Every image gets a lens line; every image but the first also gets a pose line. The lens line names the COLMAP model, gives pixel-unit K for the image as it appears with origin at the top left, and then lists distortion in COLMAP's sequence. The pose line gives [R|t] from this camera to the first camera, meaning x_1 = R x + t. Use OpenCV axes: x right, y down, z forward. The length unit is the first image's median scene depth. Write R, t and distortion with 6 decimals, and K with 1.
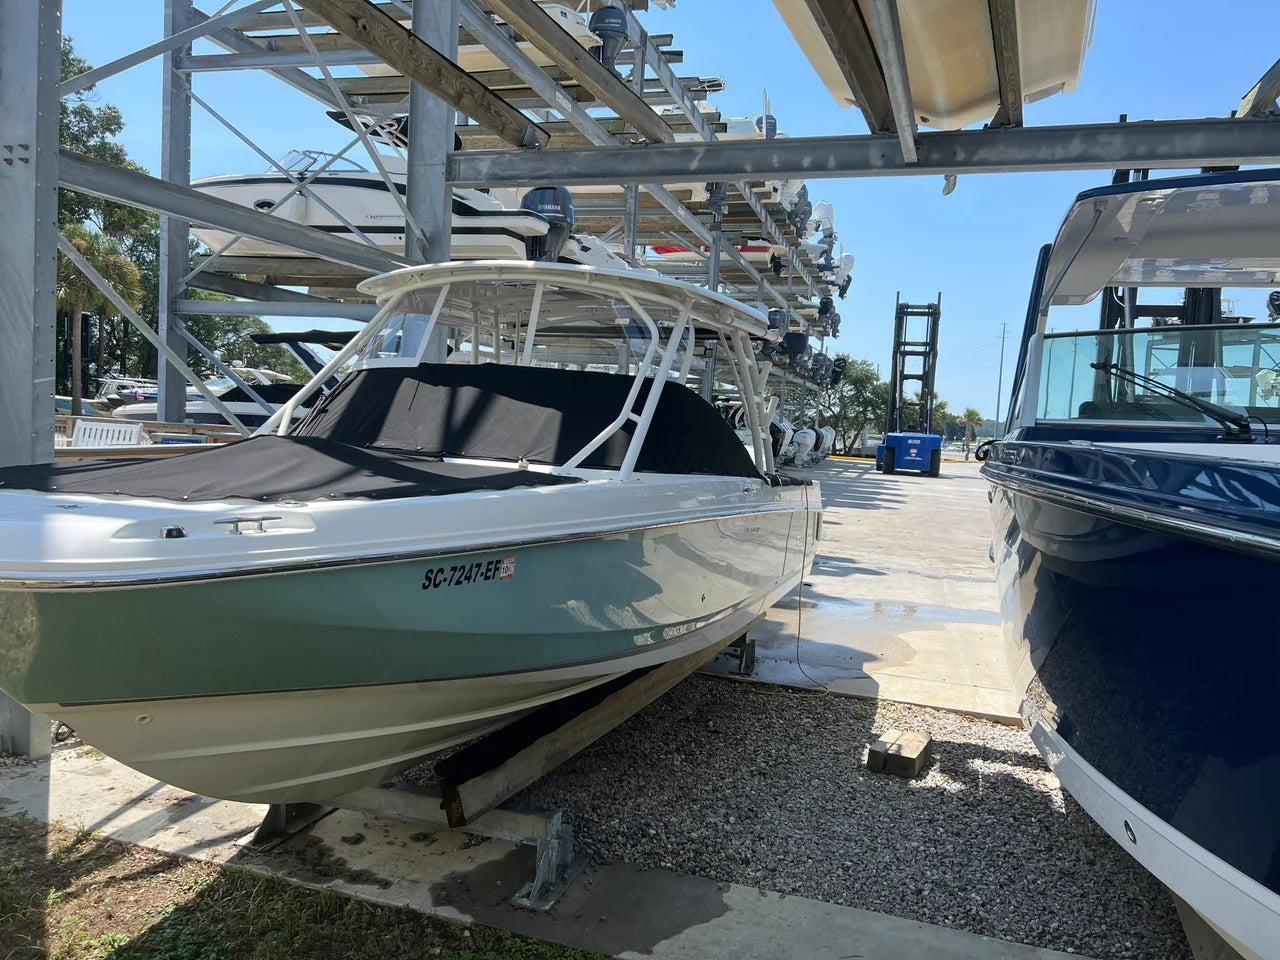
lens RADIAL K [[986.8, 0, 640.0], [0, 986.8, 480.0], [0, 0, 1]] dist [0.025810, -0.004950]
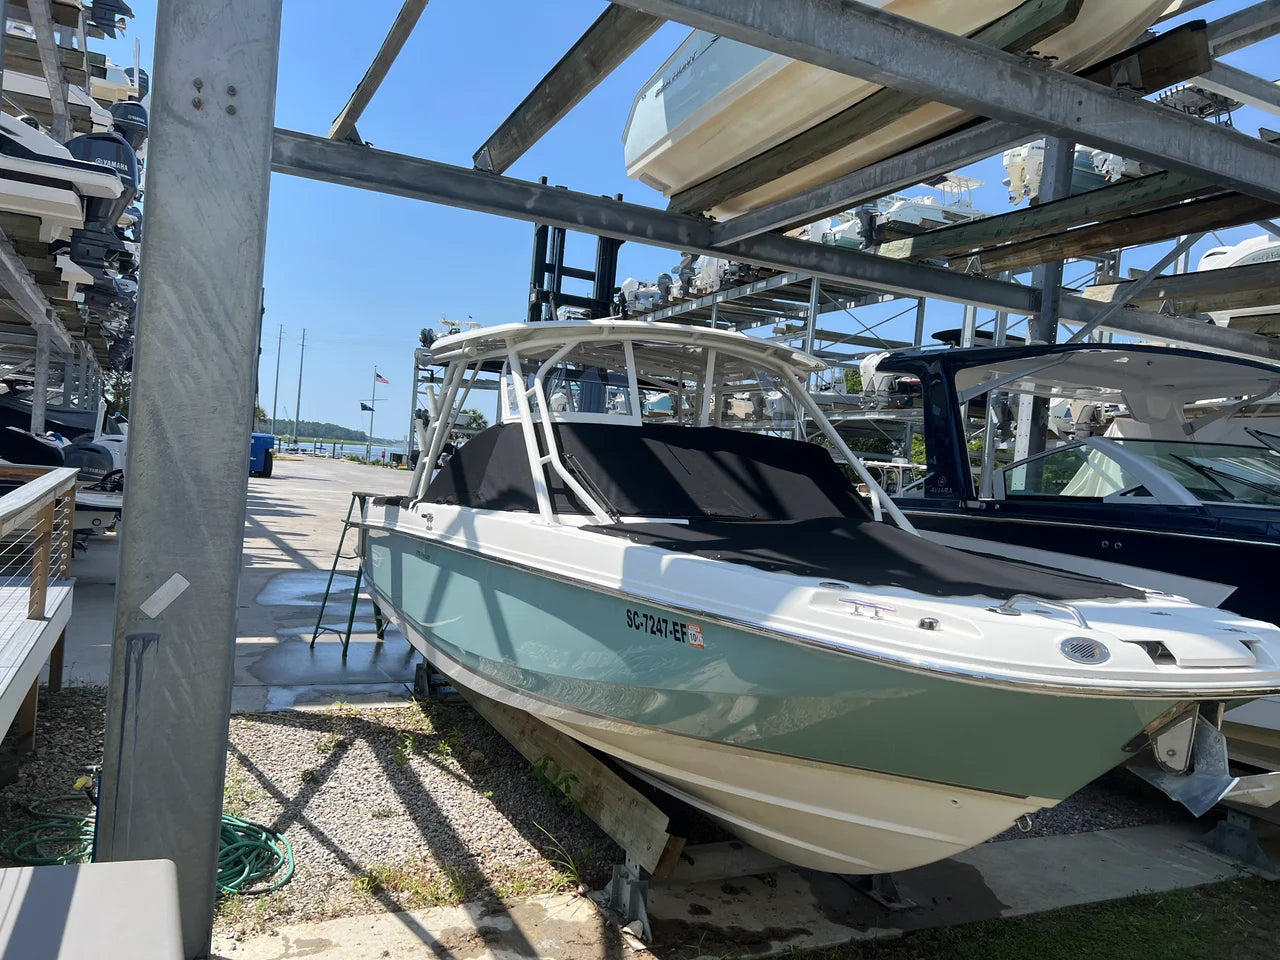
lens RADIAL K [[986.8, 0, 640.0], [0, 986.8, 480.0], [0, 0, 1]] dist [0.025810, -0.004950]
pose [[0.715261, -0.002786, 0.698852, -0.889209], [-0.003869, 0.999961, 0.007946, -0.065807], [-0.698847, -0.008387, 0.715222, 0.291309]]
